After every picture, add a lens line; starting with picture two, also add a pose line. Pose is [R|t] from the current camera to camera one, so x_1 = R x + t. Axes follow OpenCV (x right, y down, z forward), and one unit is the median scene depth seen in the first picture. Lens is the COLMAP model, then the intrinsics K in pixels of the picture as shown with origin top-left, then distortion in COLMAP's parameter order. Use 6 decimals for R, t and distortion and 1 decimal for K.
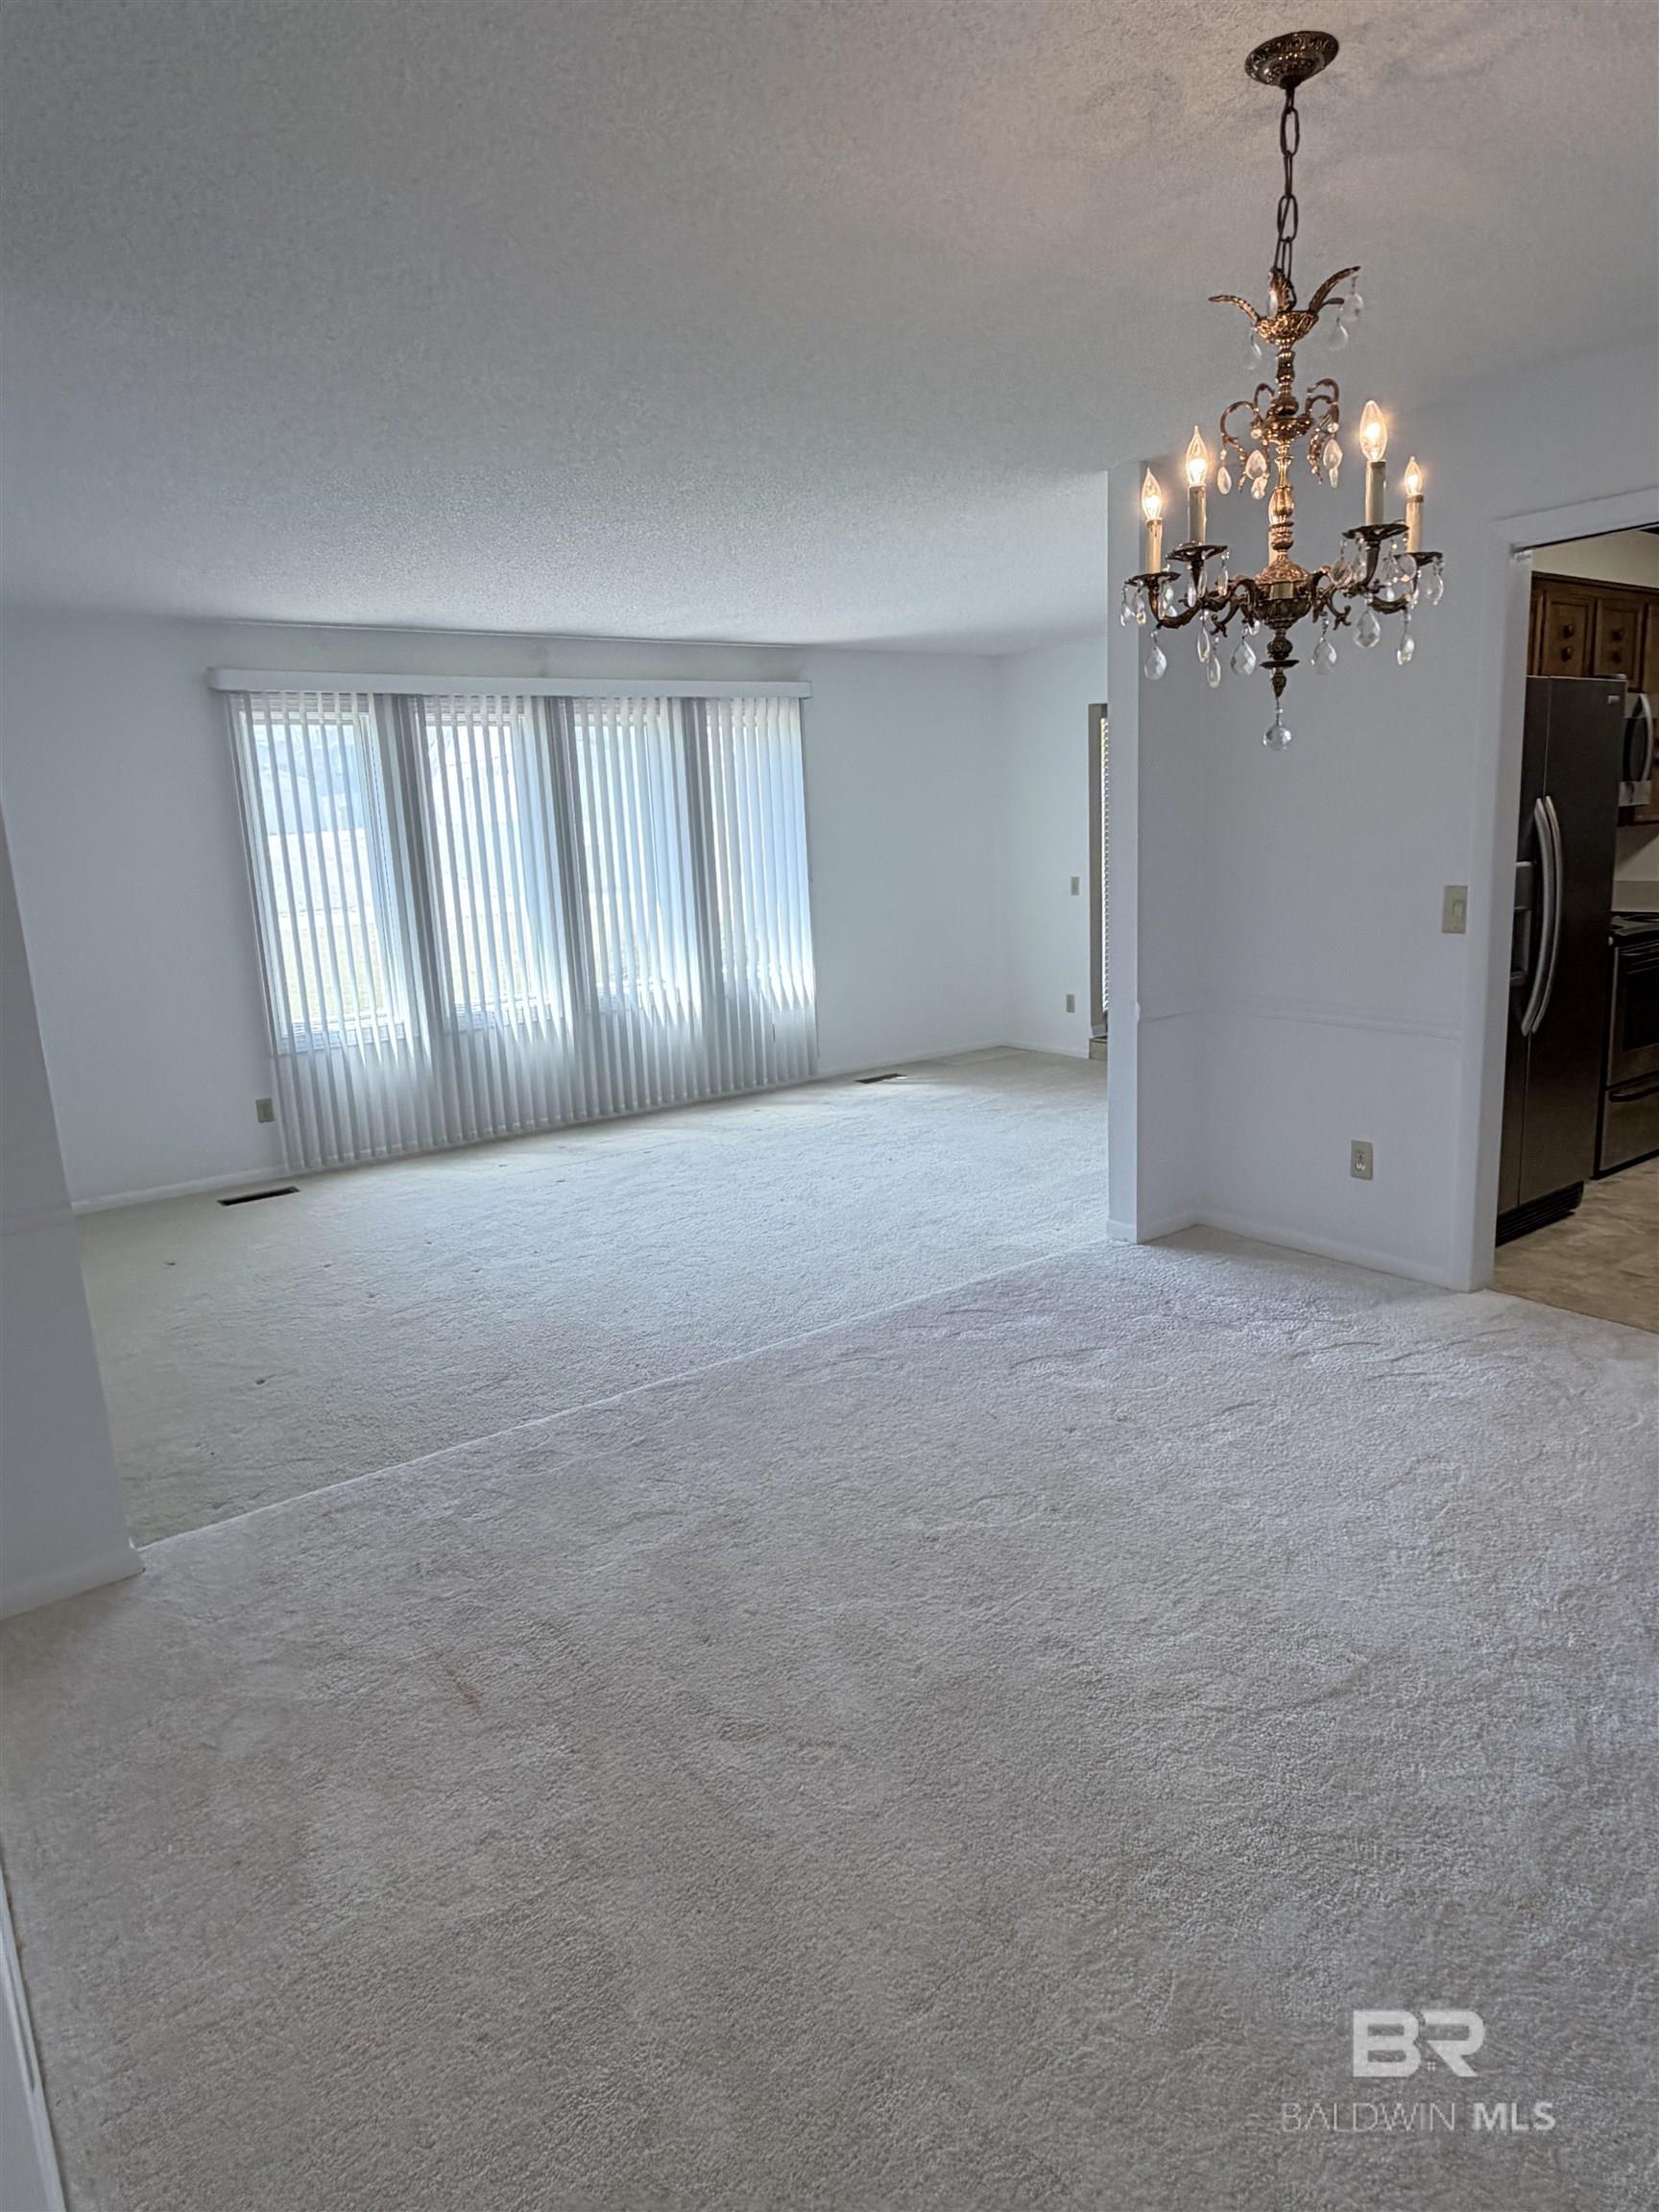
lens RADIAL K [[1353.0, 0, 823.8], [0, 1353.0, 1110.2], [0, 0, 1]] dist [-0.001360, 0.001048]
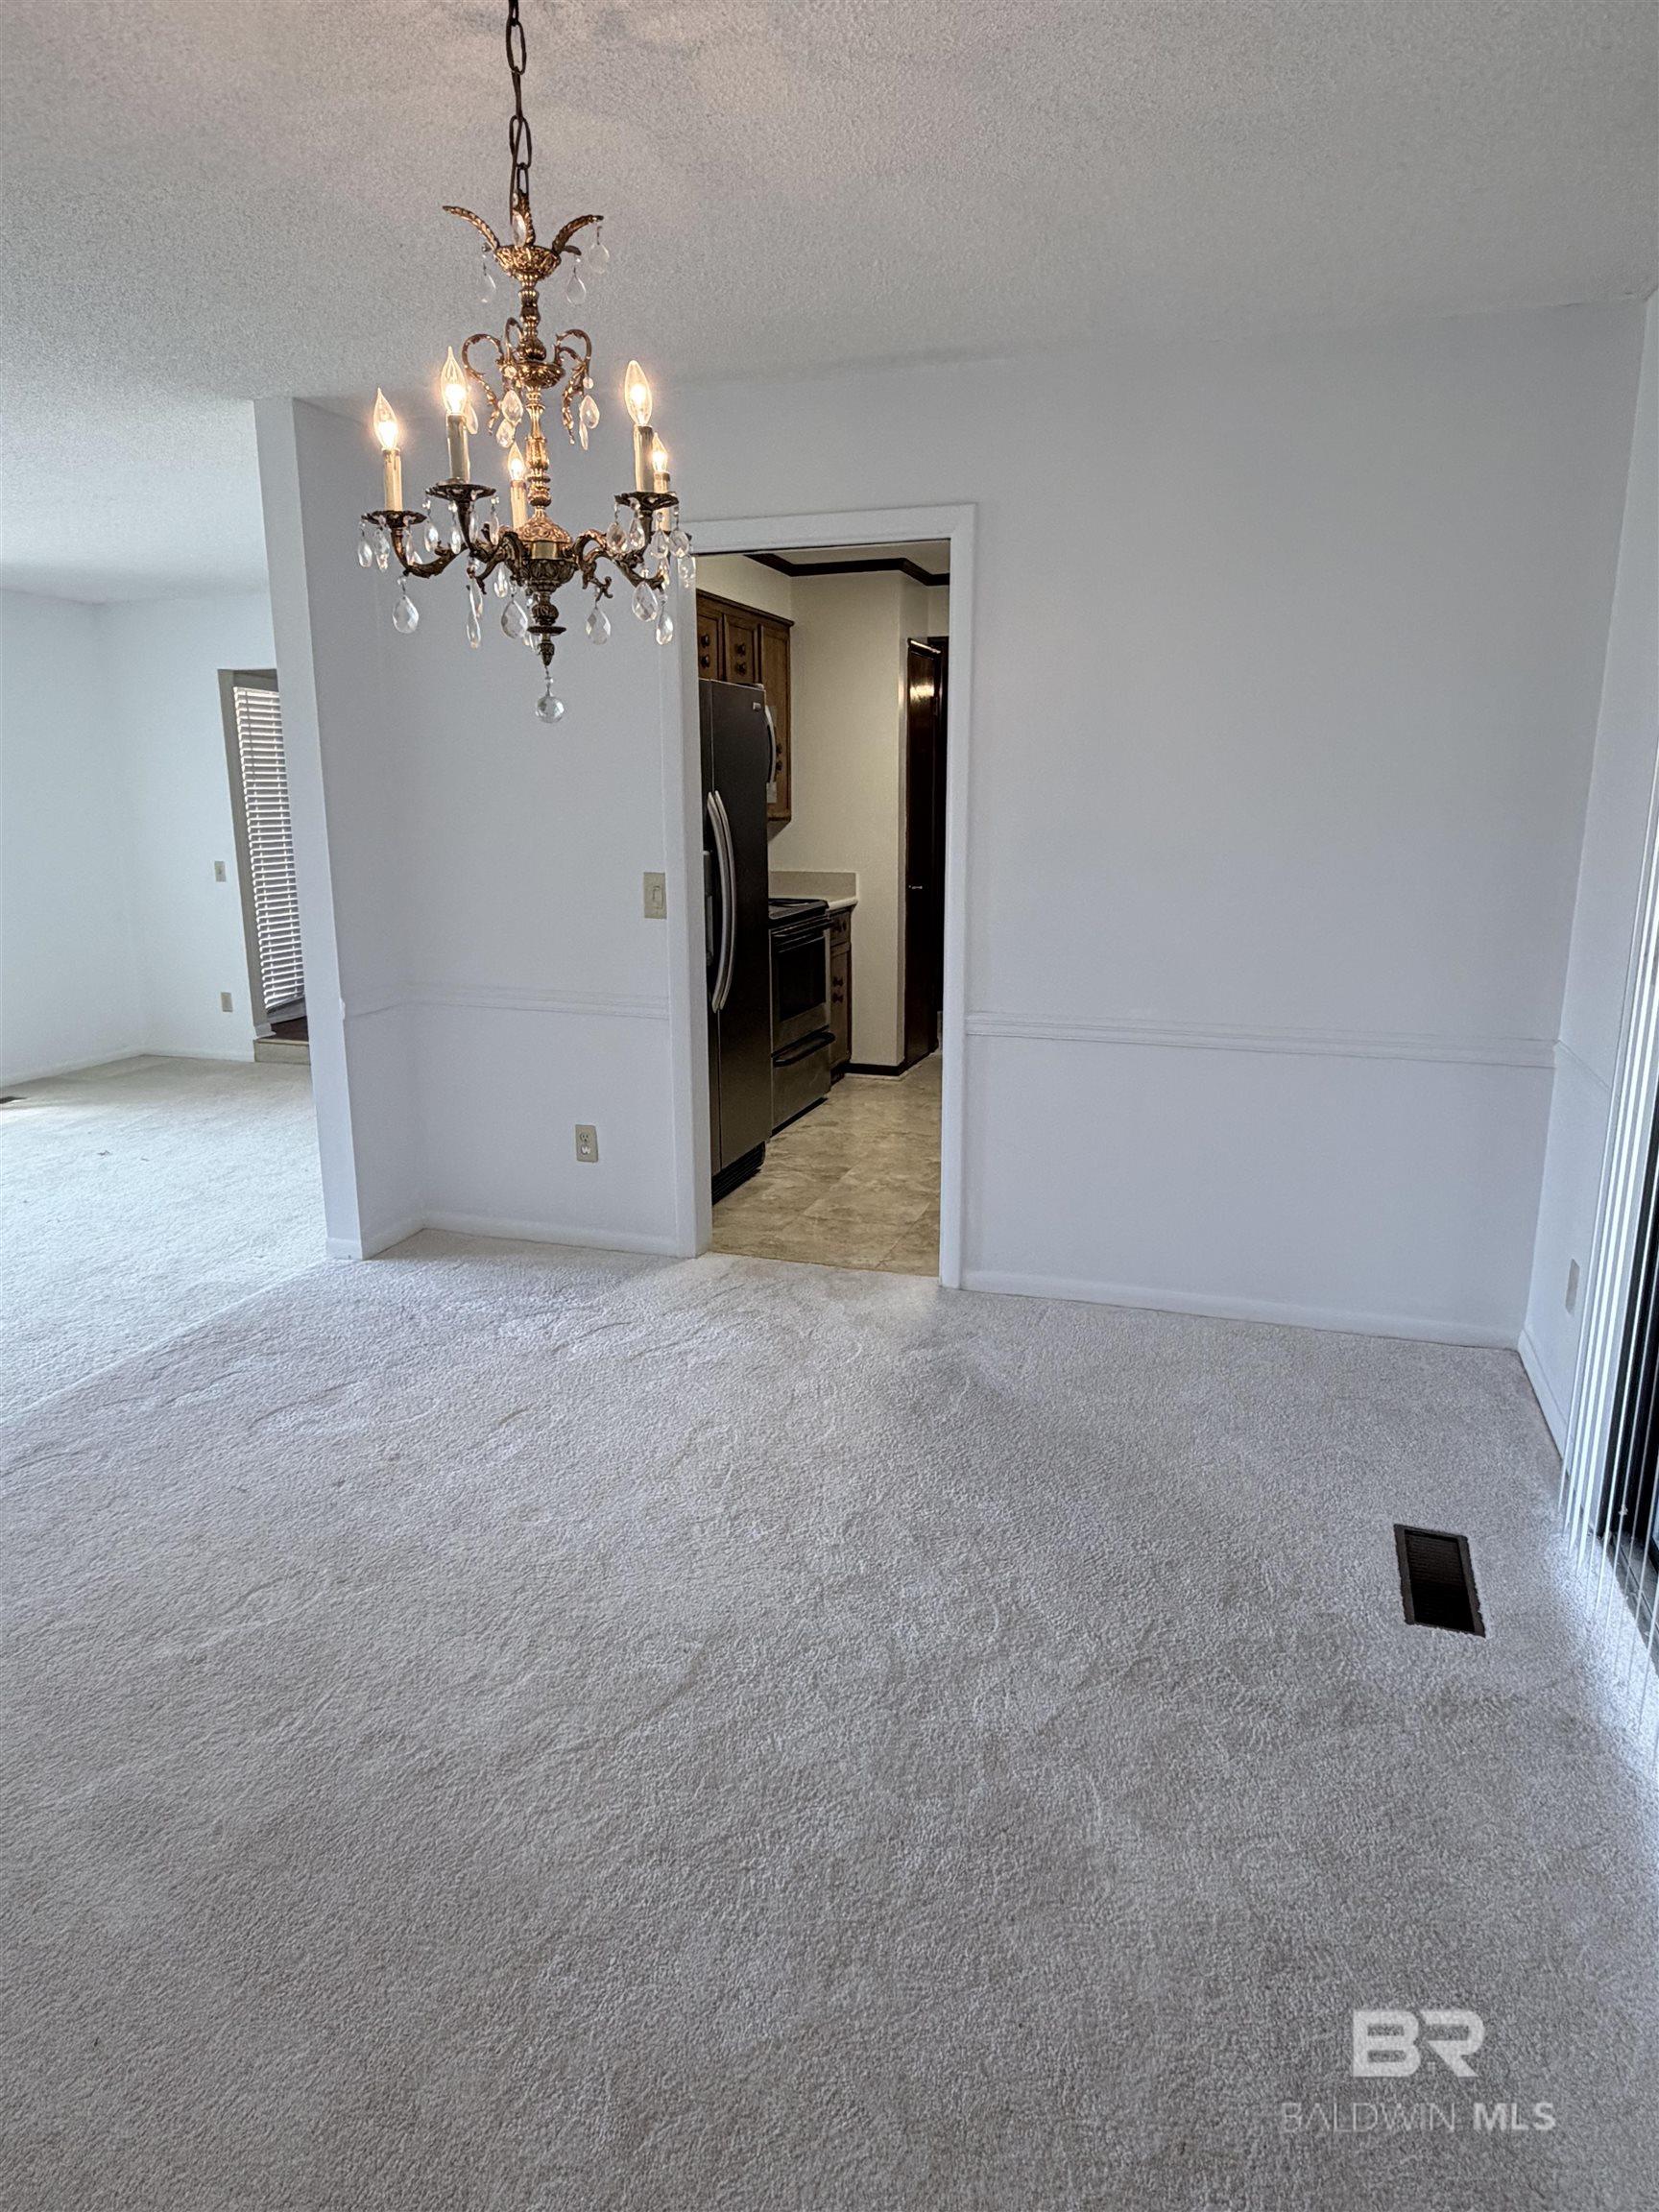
lens RADIAL K [[1353.0, 0, 826.0], [0, 1353.0, 1104.2], [0, 0, 1]] dist [-0.001360, 0.001048]
pose [[0.811691, -0.089907, 0.577126, -0.063761], [0.087877, 0.995633, 0.031509, -0.014708], [-0.577438, 0.025140, 0.816047, 0.117527]]
